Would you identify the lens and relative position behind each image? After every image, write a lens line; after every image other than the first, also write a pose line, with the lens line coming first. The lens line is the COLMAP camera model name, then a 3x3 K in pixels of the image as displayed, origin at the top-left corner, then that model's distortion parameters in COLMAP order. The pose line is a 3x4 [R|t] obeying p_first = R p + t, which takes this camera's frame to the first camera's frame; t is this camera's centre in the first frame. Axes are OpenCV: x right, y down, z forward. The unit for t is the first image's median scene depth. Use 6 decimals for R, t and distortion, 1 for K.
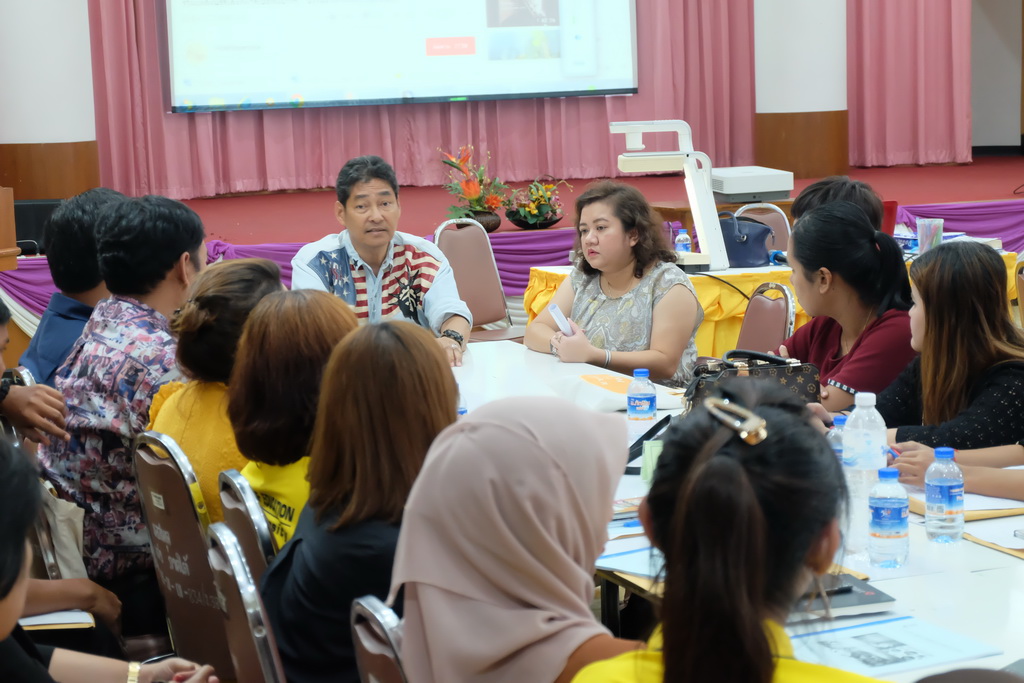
lens RADIAL K [[2155.8, 0, 552.3], [0, 2155.8, 341.6], [0, 0, 1]] dist [0.023641, 0.299584]
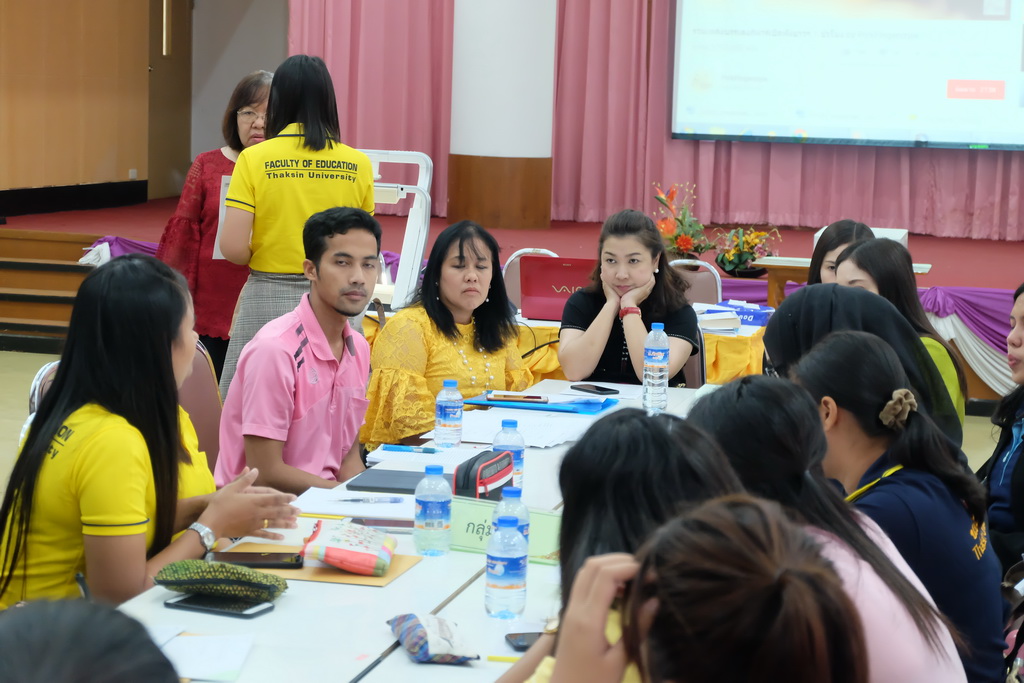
lens RADIAL K [[2155.8, 0, 552.3], [0, 2155.8, 341.6], [0, 0, 1]] dist [0.023641, 0.299584]
pose [[0.823313, 0.121854, -0.554353, 0.338351], [-0.132055, 0.991005, 0.021710, -0.025672], [0.552011, 0.055331, 0.831999, 0.131509]]
